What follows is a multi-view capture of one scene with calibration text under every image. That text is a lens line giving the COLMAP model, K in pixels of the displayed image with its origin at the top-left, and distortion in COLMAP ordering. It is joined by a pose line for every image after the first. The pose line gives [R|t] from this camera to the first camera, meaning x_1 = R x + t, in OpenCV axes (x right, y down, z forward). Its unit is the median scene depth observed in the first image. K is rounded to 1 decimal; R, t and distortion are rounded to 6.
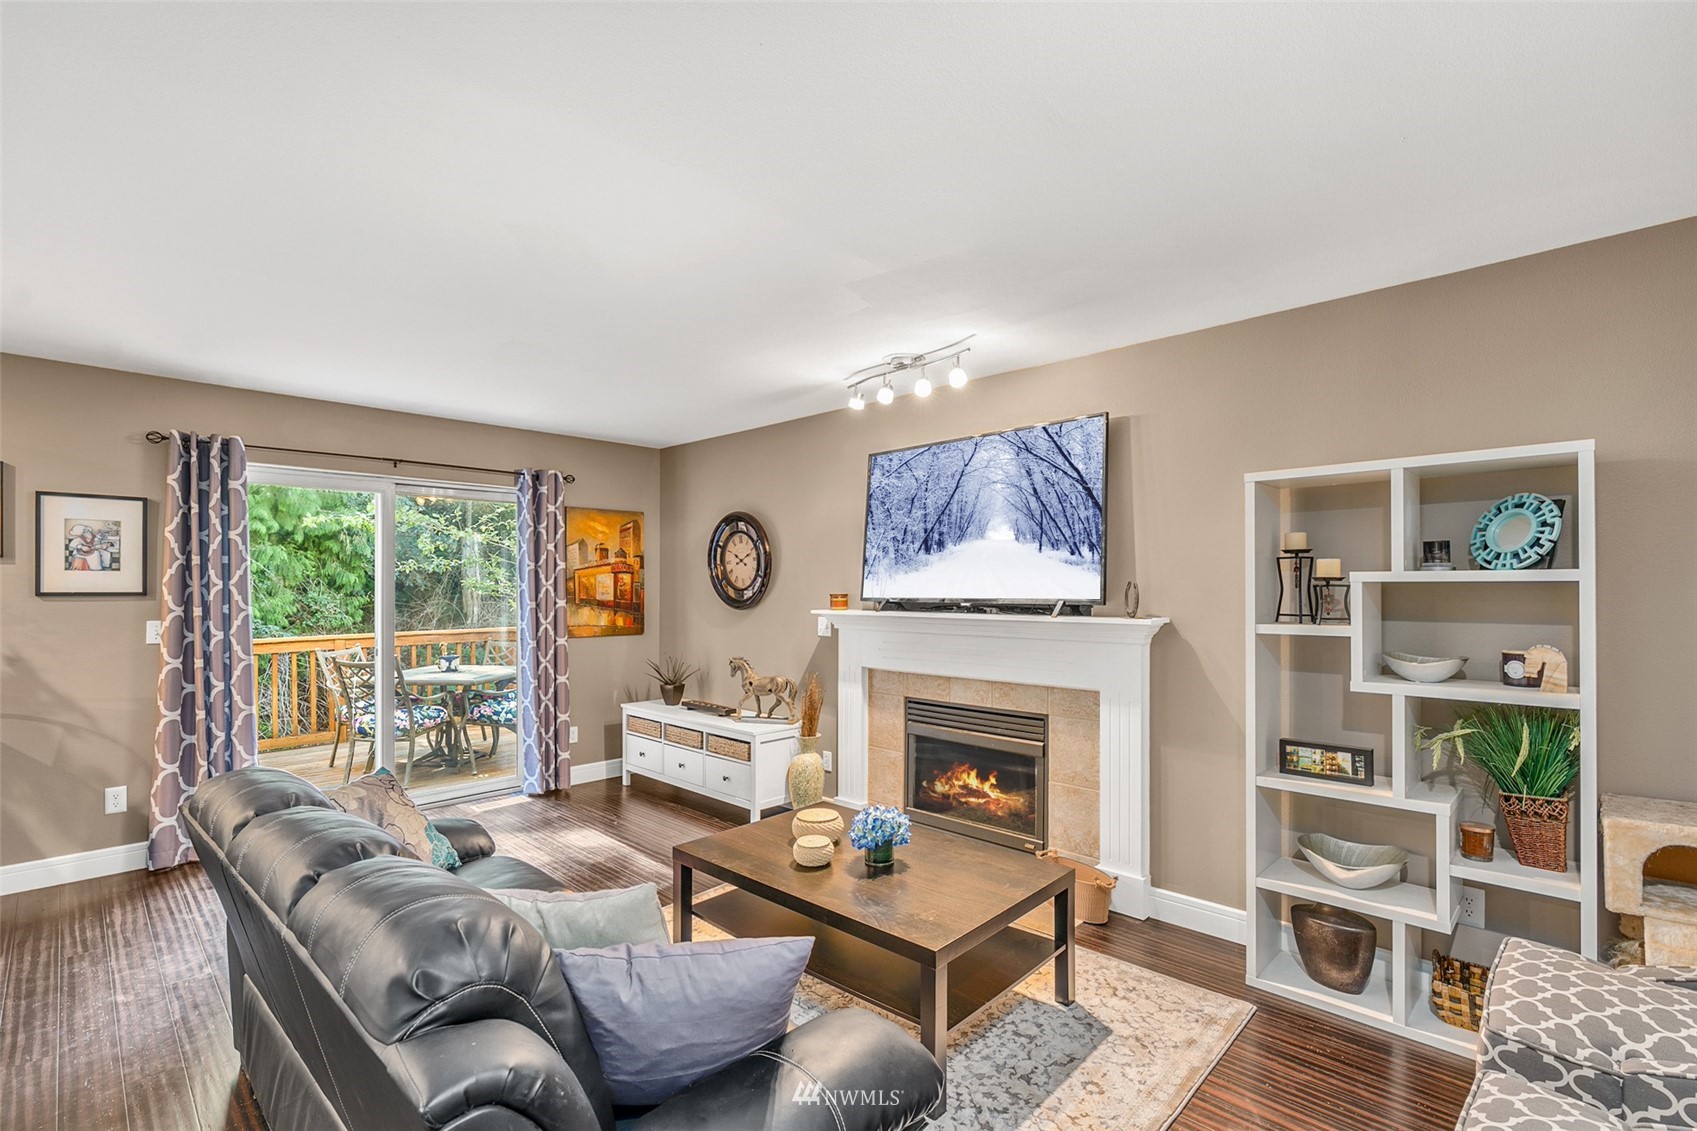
lens RADIAL K [[772.8, 0, 846.0], [0, 772.8, 570.2], [0, 0, 1]] dist [-0.008029, 0.003041]
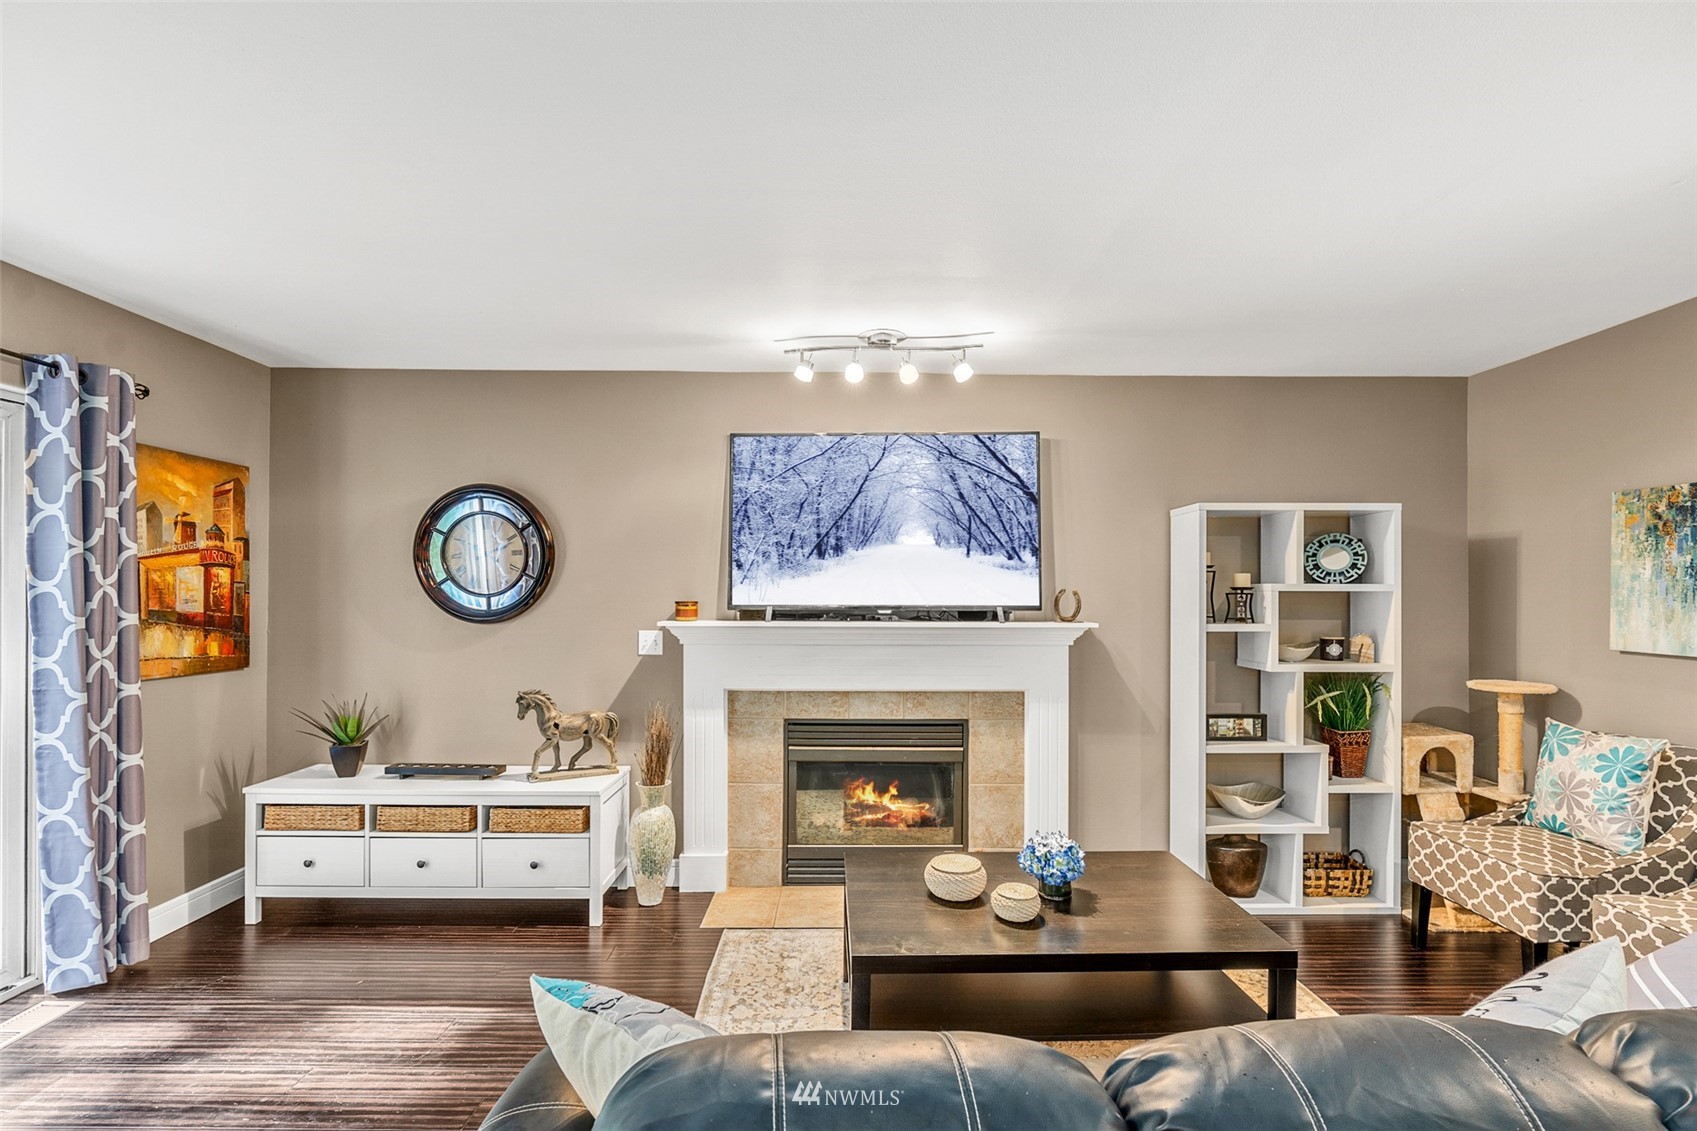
lens RADIAL K [[772.8, 0, 852.2], [0, 772.8, 582.4], [0, 0, 1]] dist [-0.008029, 0.003041]
pose [[0.711259, 0.015486, 0.702760, -0.480380], [-0.019706, 0.999804, -0.002088, 0.010357], [-0.702654, -0.012363, 0.711424, 0.326767]]
